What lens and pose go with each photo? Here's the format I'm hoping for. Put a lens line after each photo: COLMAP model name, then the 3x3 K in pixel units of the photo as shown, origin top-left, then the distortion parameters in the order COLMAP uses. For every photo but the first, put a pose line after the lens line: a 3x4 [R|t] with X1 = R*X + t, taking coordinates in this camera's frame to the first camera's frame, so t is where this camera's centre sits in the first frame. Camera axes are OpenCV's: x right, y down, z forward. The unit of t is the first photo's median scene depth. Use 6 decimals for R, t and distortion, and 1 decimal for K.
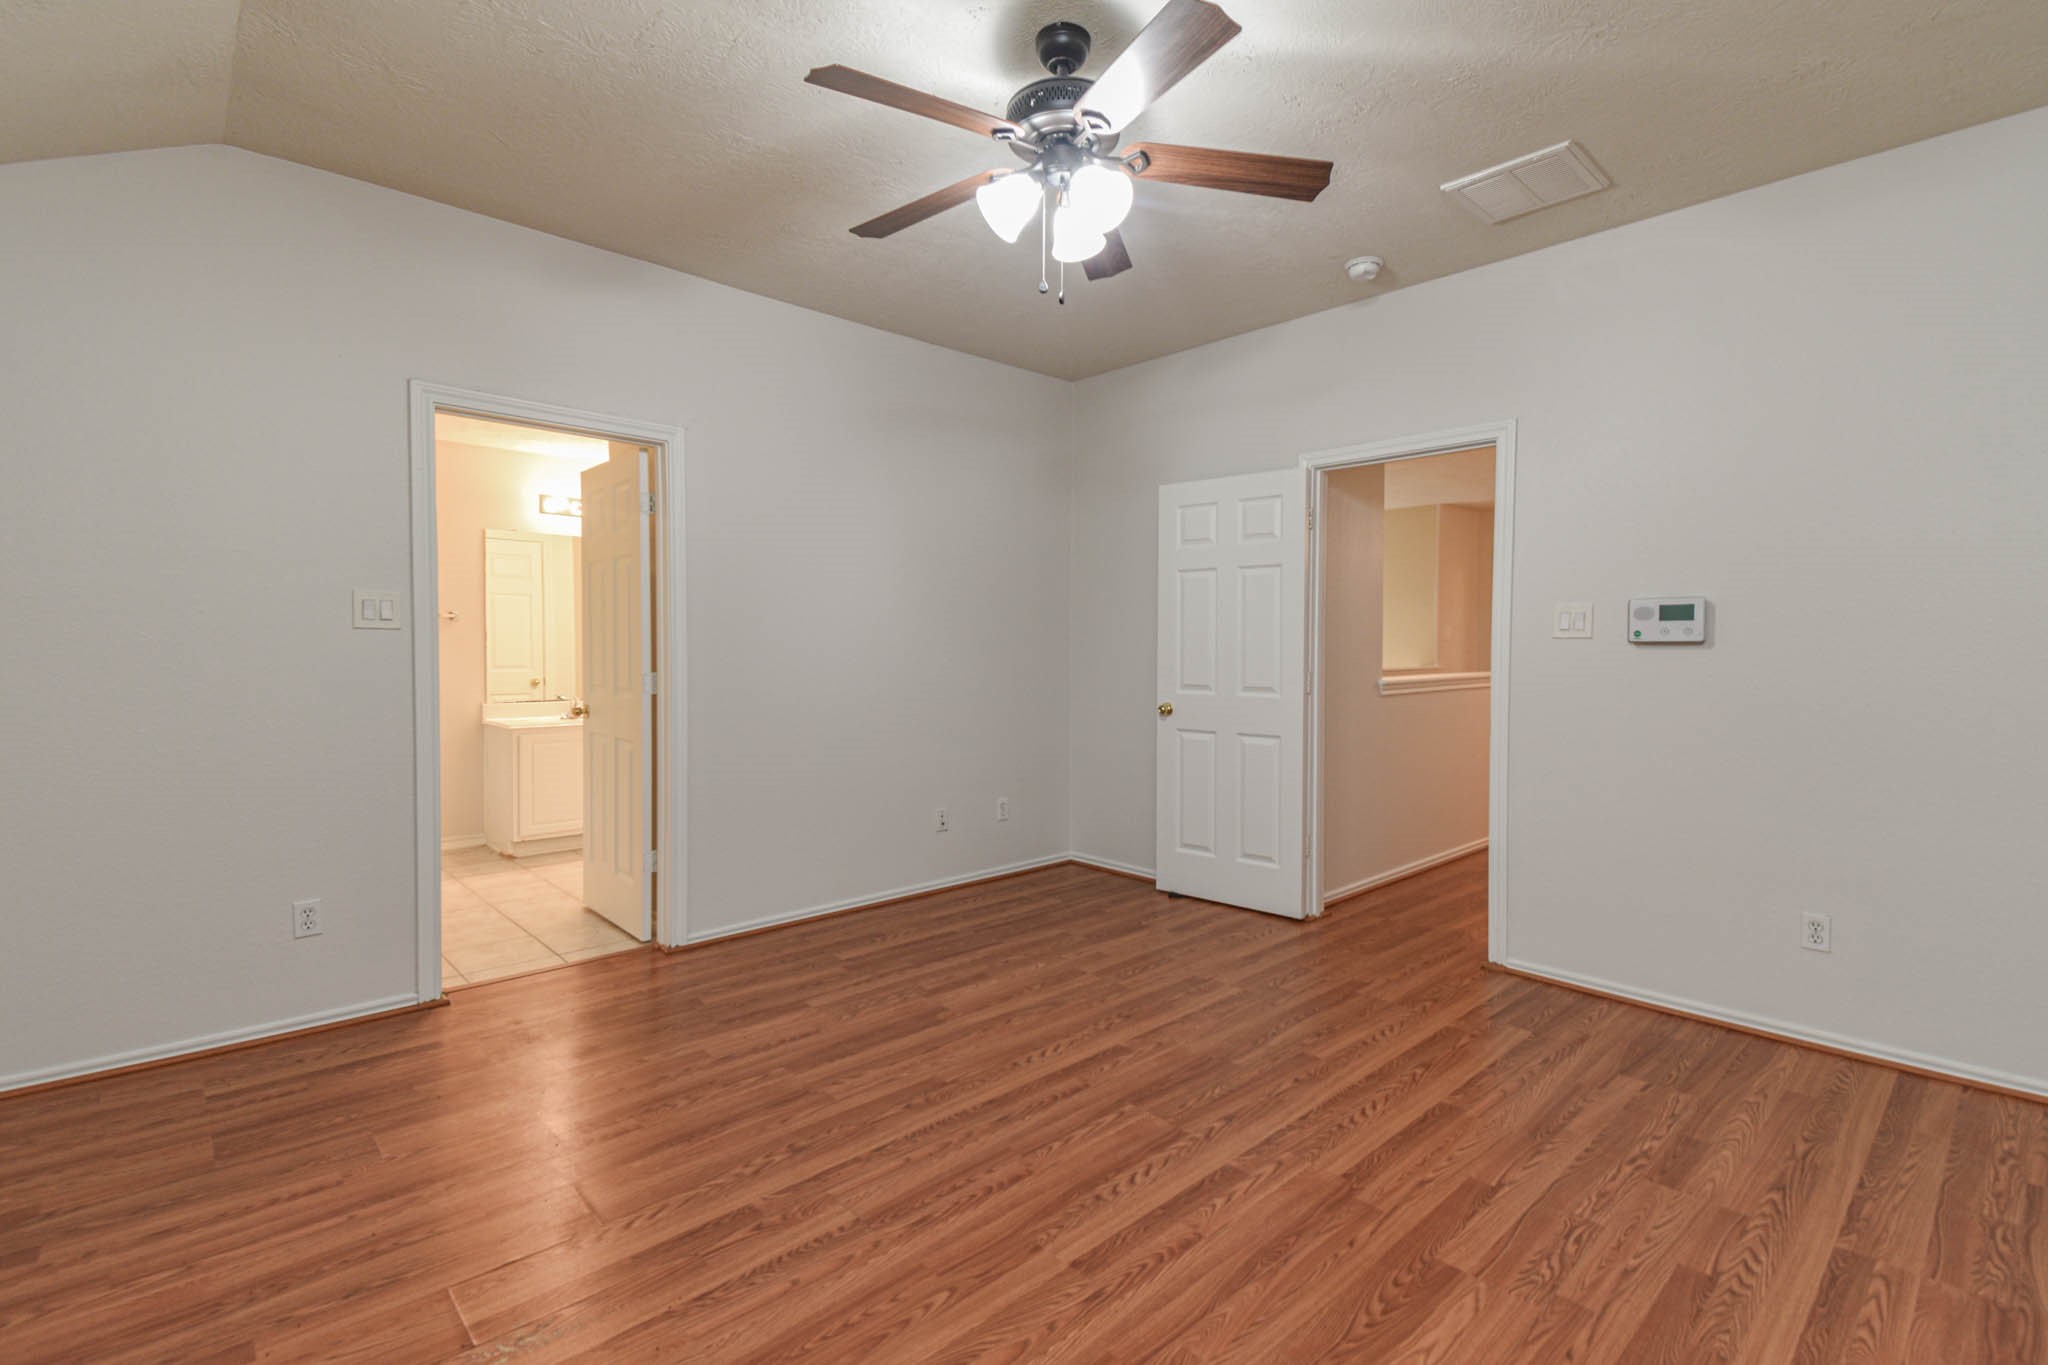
lens RADIAL K [[885.5, 0, 1028.5], [0, 885.5, 676.2], [0, 0, 1]] dist [0.048471, -0.027043]
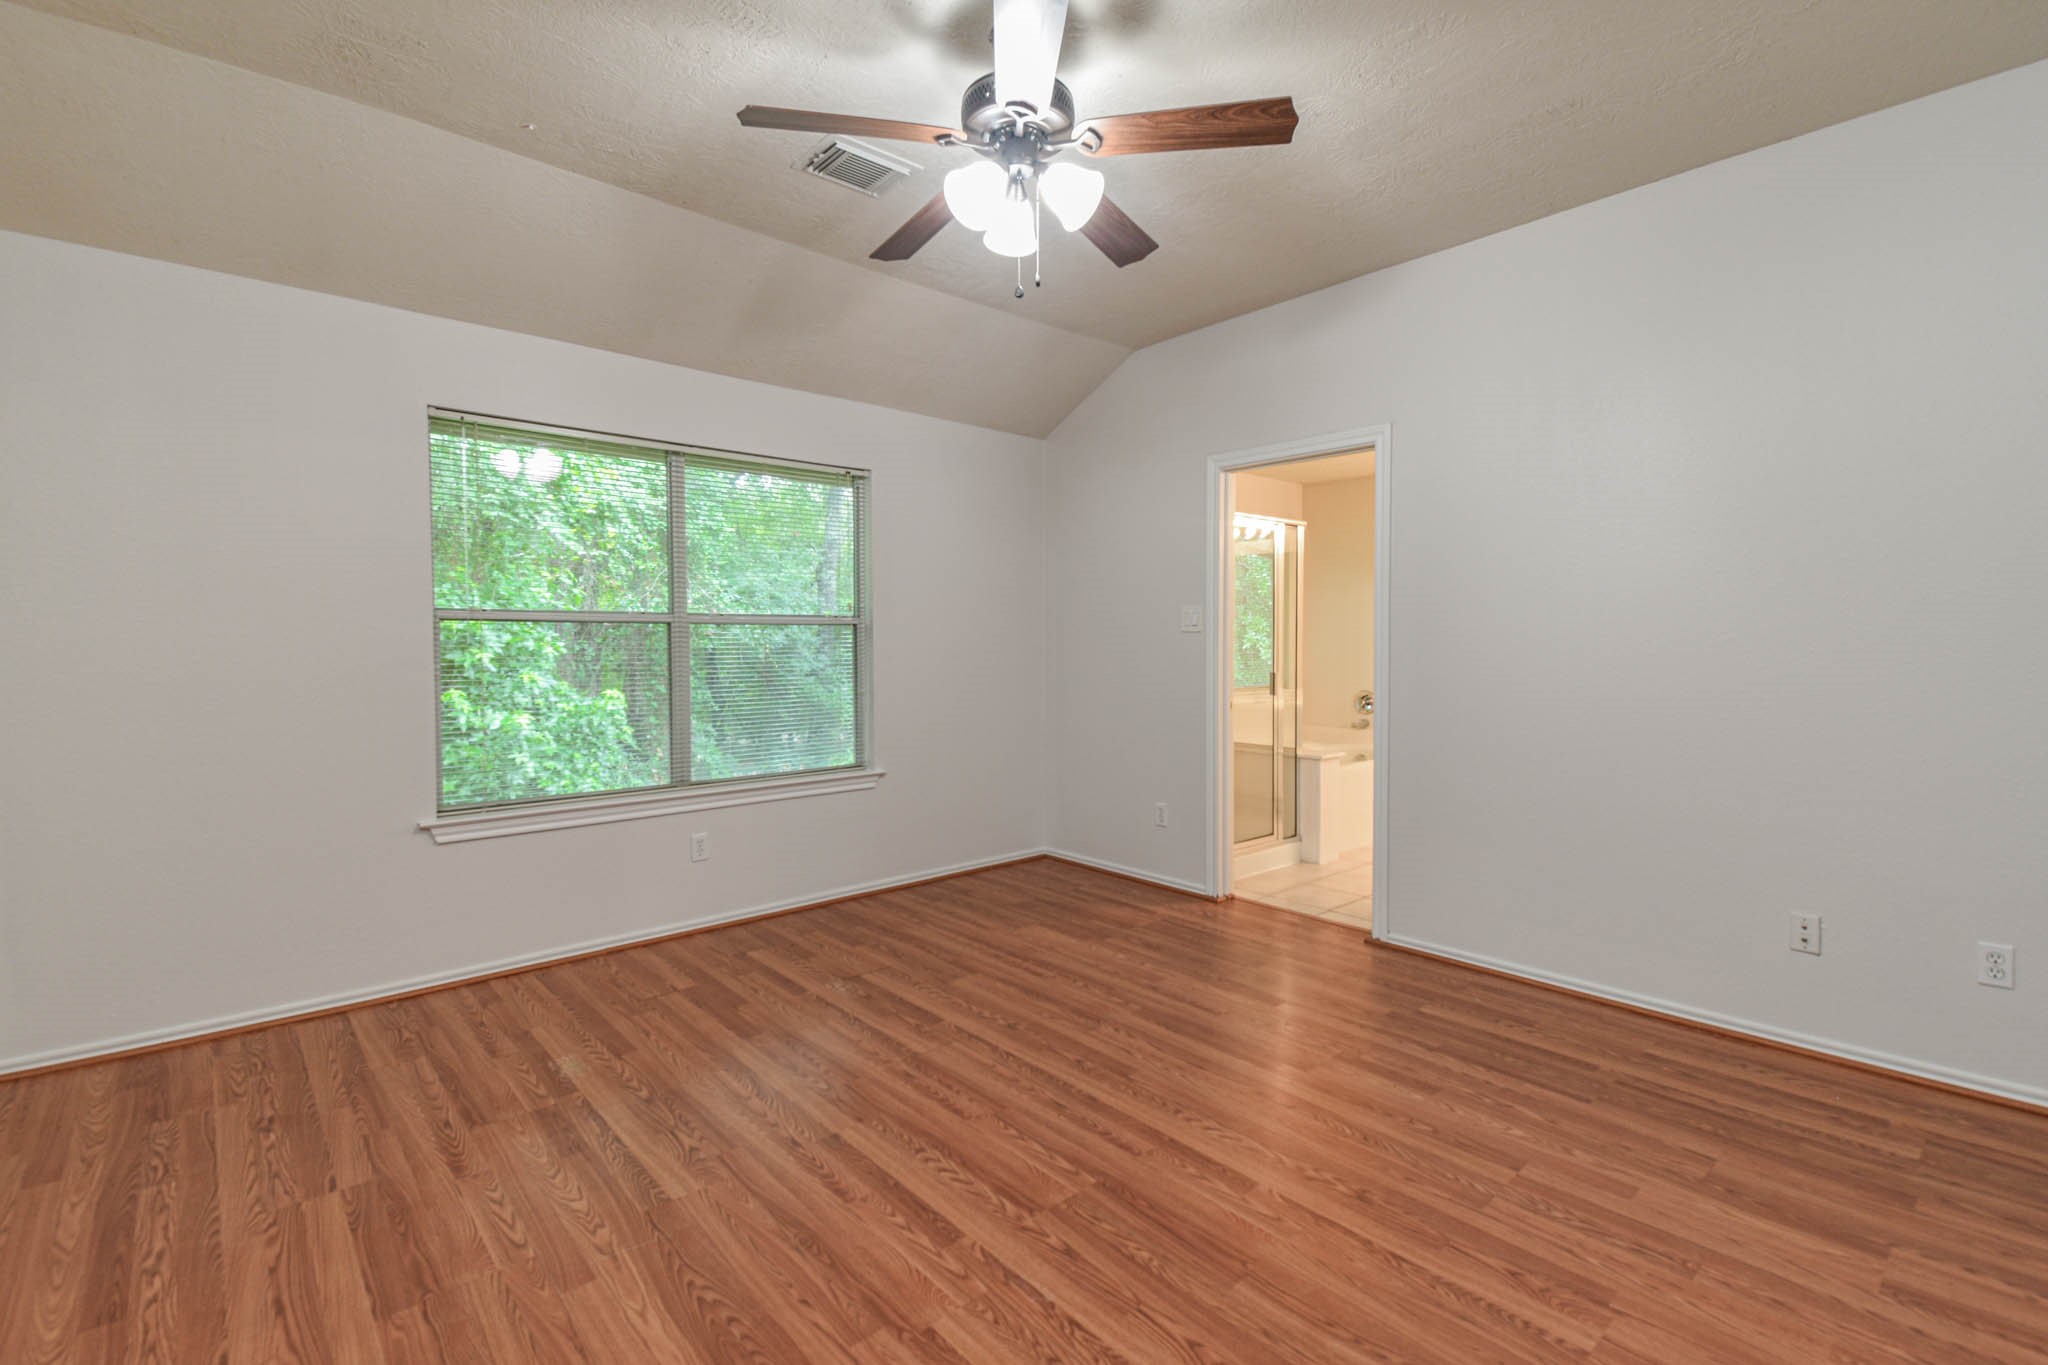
lens RADIAL K [[932.7, 0, 1040.7], [0, 932.7, 646.6], [0, 0, 1]] dist [0.044015, -0.025283]
pose [[0.001517, -0.002700, -0.999995, 1.046898], [-0.031880, 0.999488, -0.002747, -0.013694], [0.999491, 0.031884, 0.001430, 0.982937]]
